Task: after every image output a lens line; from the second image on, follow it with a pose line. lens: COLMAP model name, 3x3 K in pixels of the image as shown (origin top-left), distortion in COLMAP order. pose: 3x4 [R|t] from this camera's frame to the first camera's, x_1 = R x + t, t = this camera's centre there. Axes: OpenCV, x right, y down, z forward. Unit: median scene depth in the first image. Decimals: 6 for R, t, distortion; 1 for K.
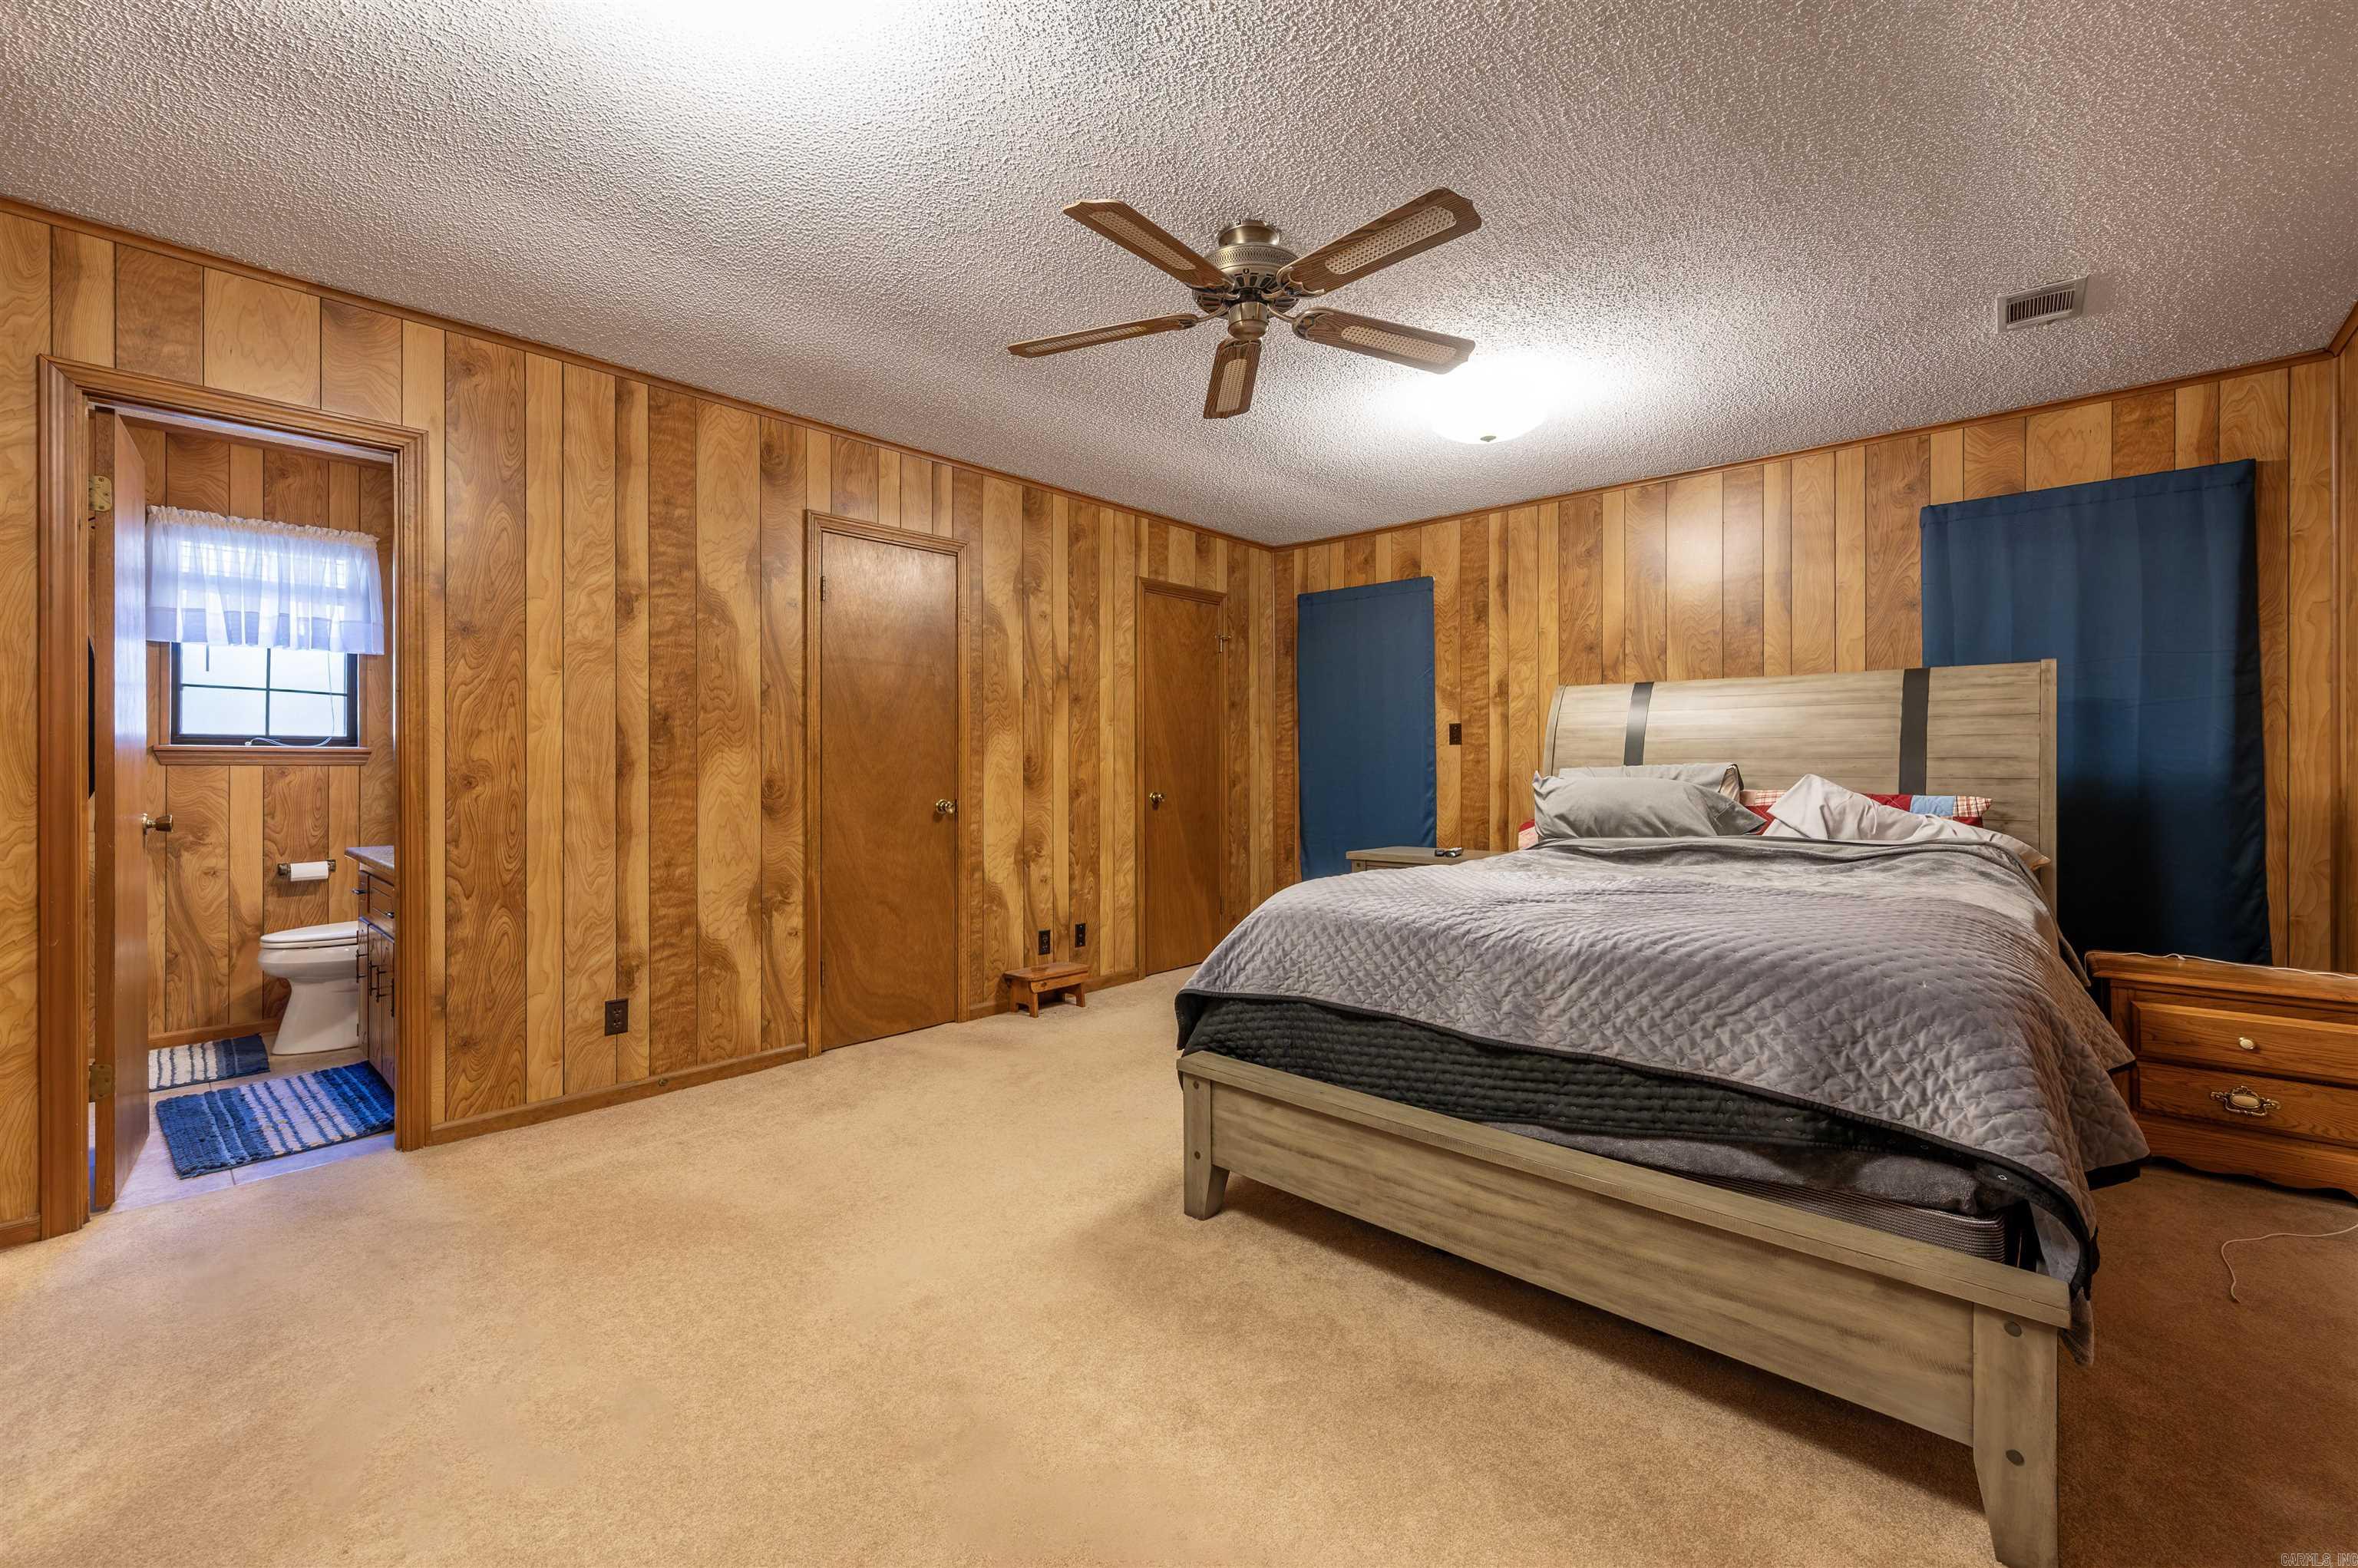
lens RADIAL K [[932.8, 0, 1144.0], [0, 932.8, 756.3], [0, 0, 1]] dist [-0.002794, -0.000224]
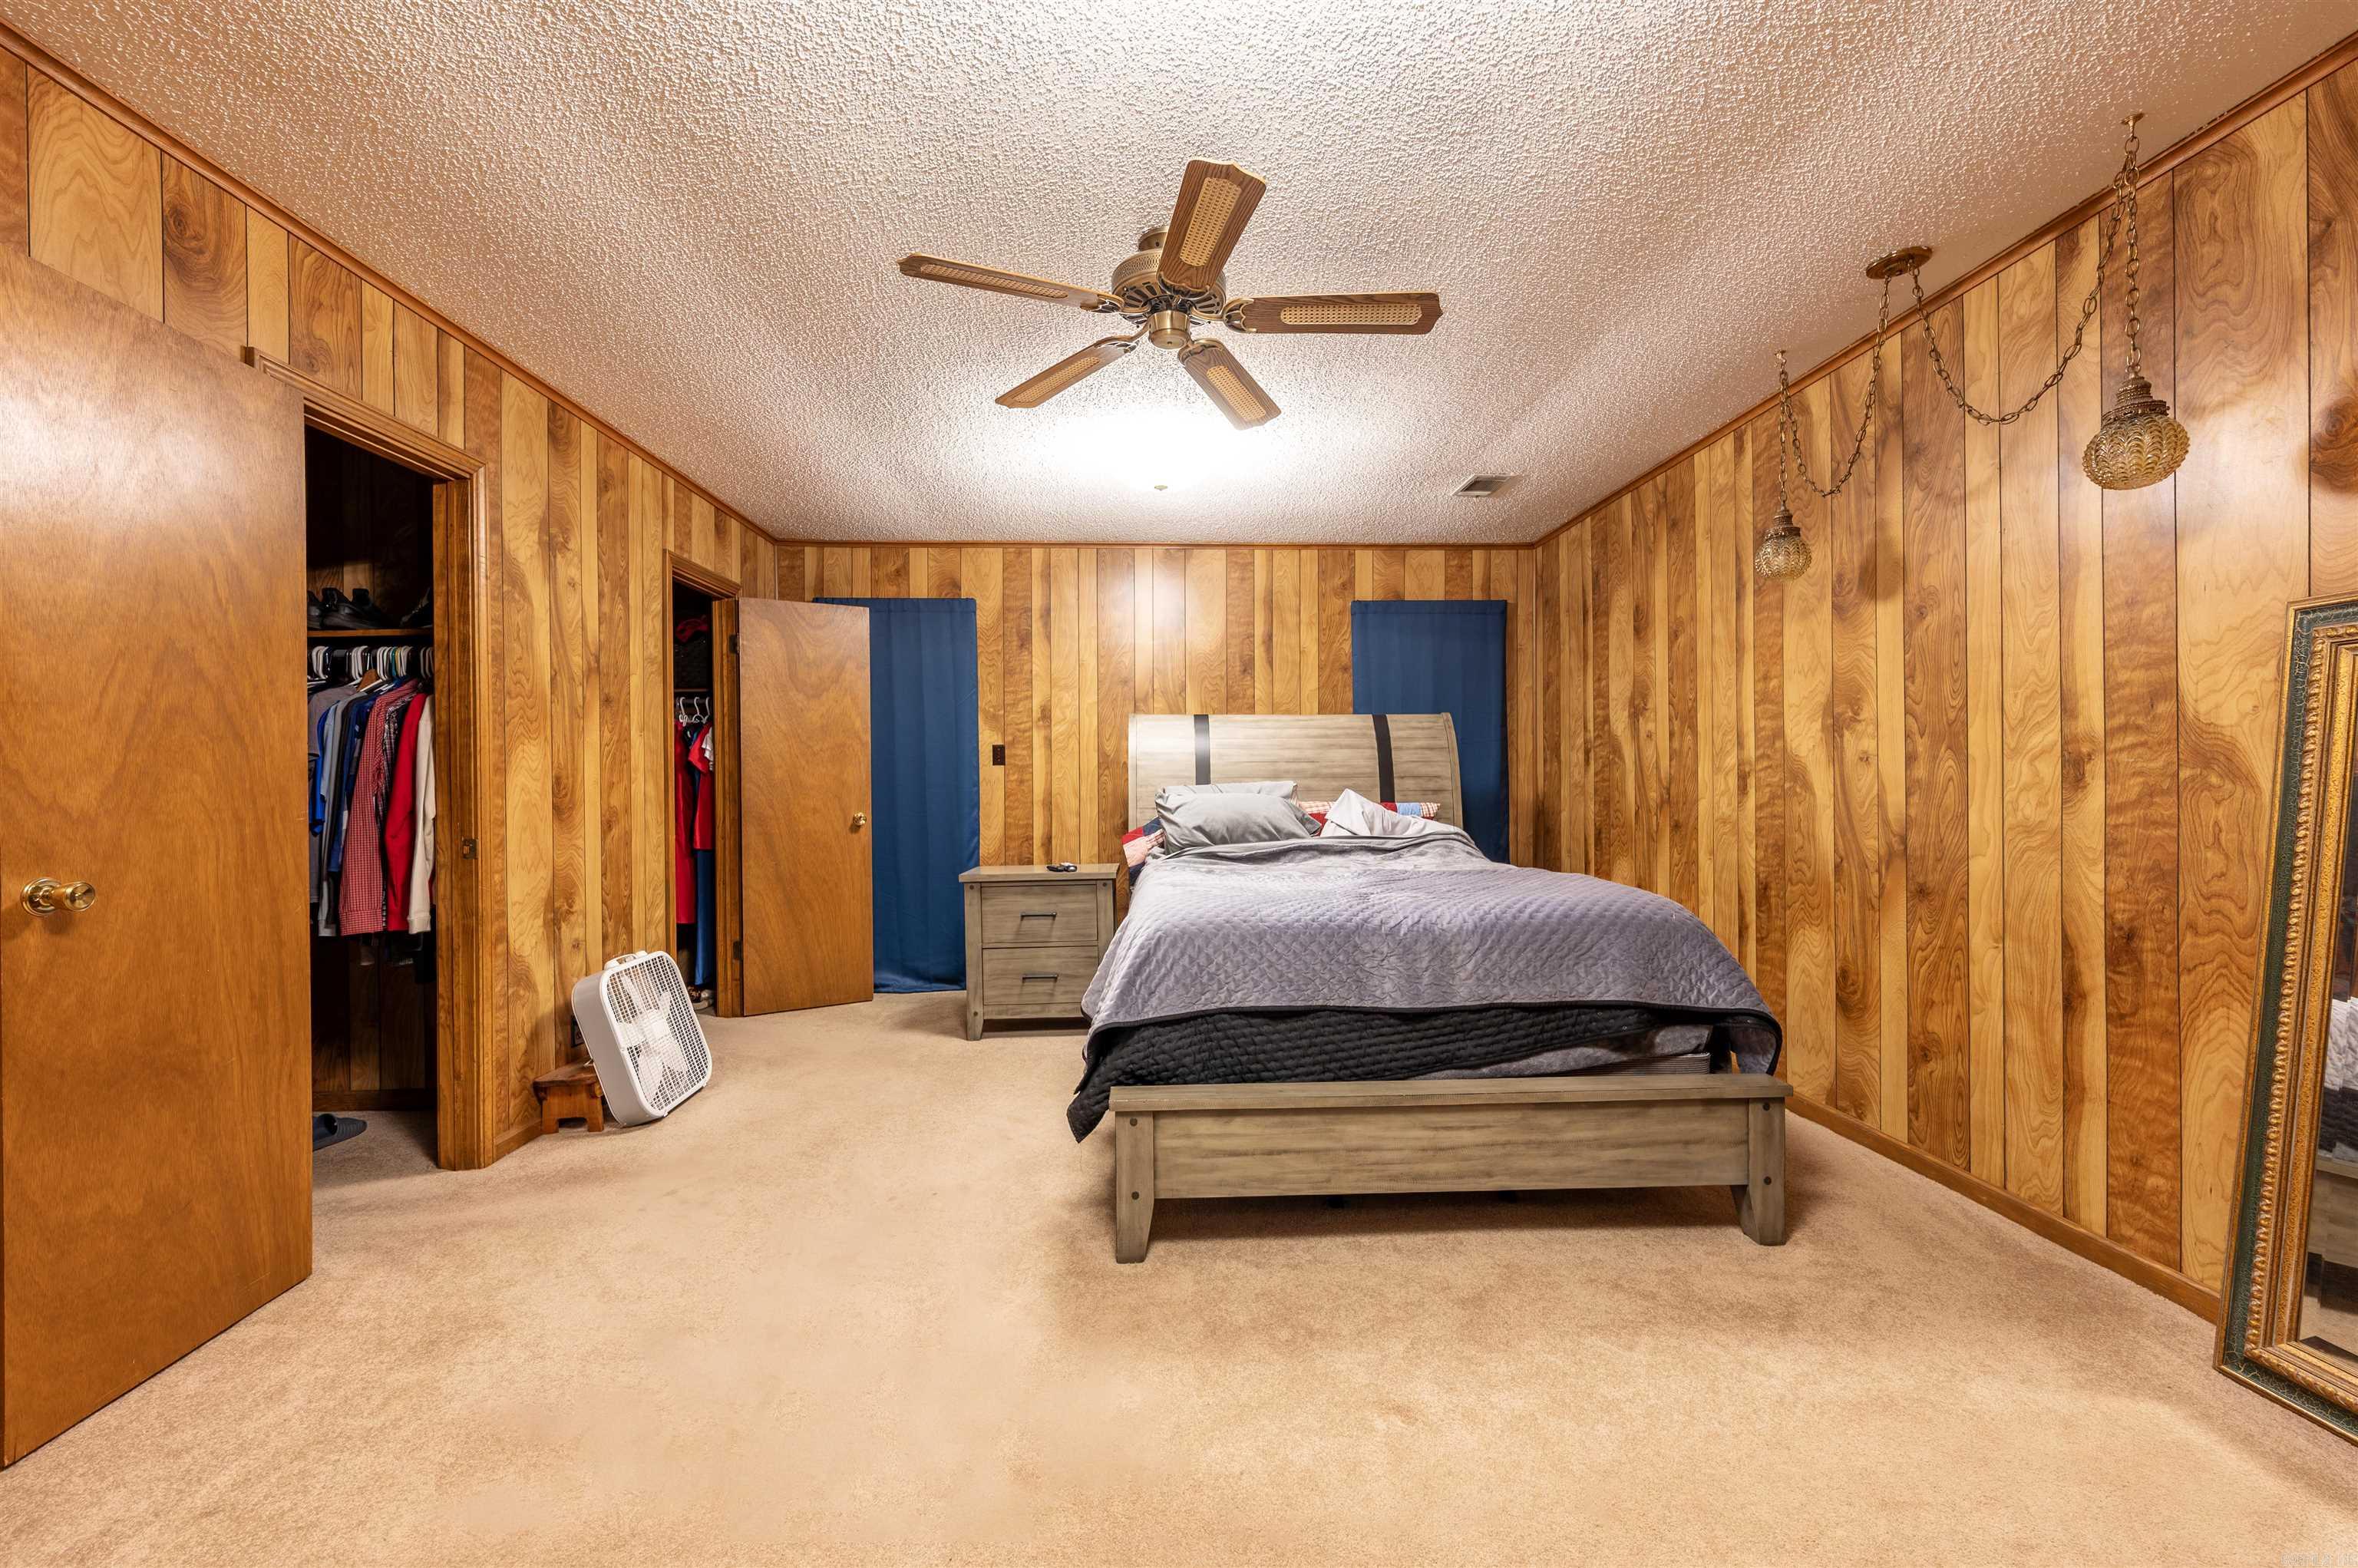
lens RADIAL K [[928.4, 0, 1180.4], [0, 928.4, 780.3], [0, 0, 1]] dist [-0.001106, -0.000133]
pose [[0.710756, -0.002401, 0.703435, -0.510064], [0.000895, 0.999996, 0.002510, 0.003714], [-0.703438, -0.001154, 0.710755, 0.266375]]
